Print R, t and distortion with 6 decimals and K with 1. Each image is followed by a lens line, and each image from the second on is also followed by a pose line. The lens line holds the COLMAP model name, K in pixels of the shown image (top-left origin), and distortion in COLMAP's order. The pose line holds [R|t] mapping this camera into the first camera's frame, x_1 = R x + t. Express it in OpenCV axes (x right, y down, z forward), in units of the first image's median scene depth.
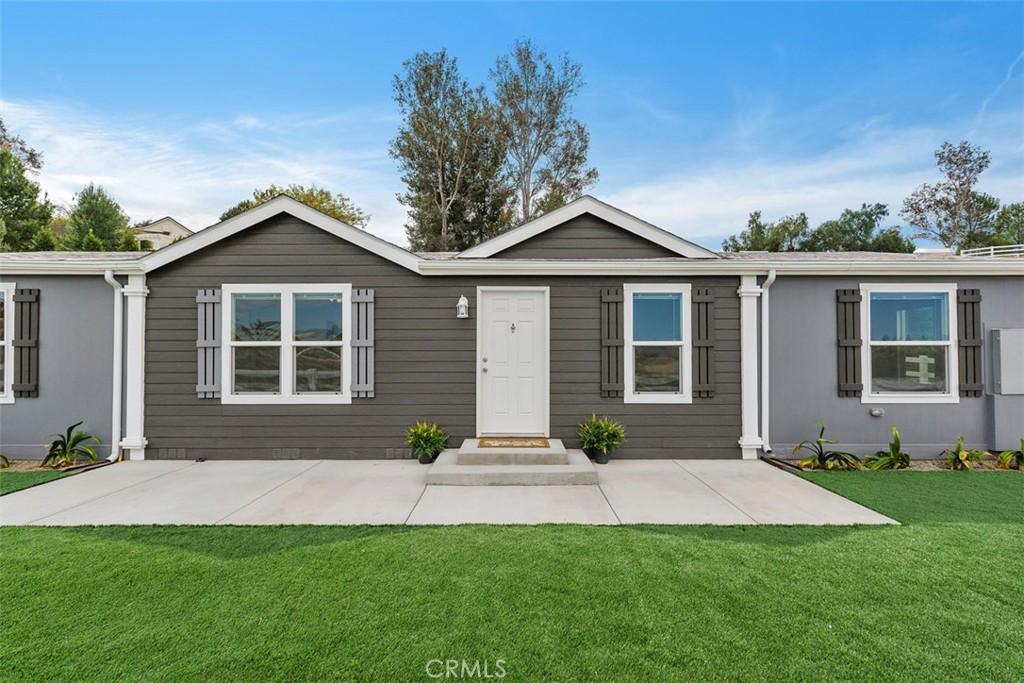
lens RADIAL K [[467.9, 0, 409.5], [0, 467.9, 350.8], [0, 0, 1]] dist [0.002425, -0.001146]
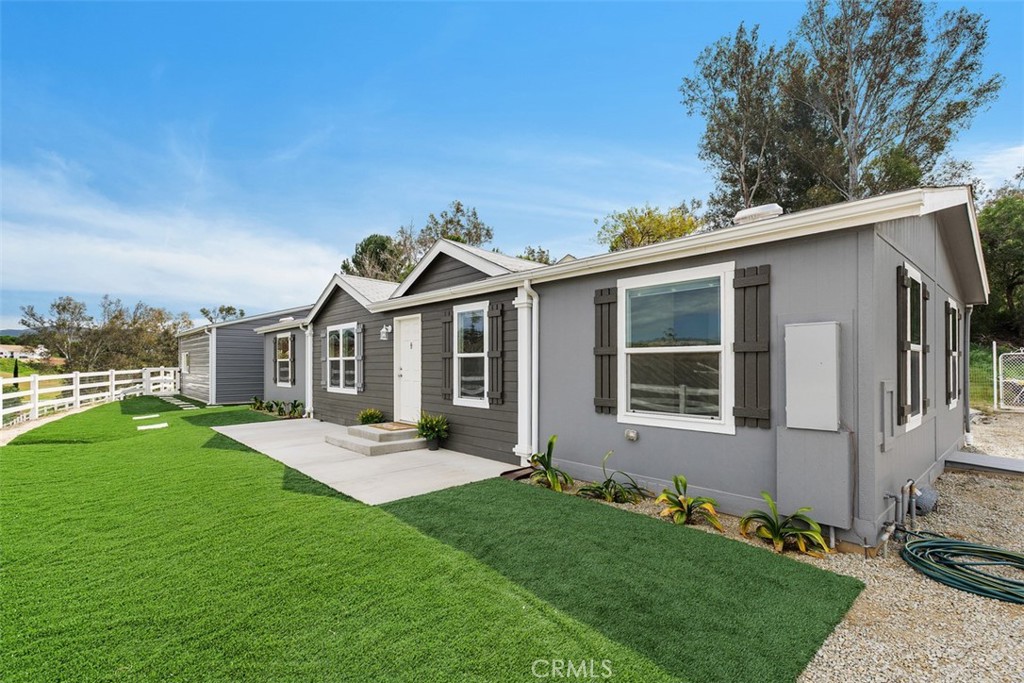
lens RADIAL K [[467.9, 0, 537.2], [0, 467.9, 354.6], [0, 0, 1]] dist [0.002425, -0.001146]
pose [[0.691902, -0.015732, -0.721820, 1.474855], [0.007906, 0.999868, -0.014215, 0.001140], [0.721948, 0.004129, 0.691935, 0.314769]]
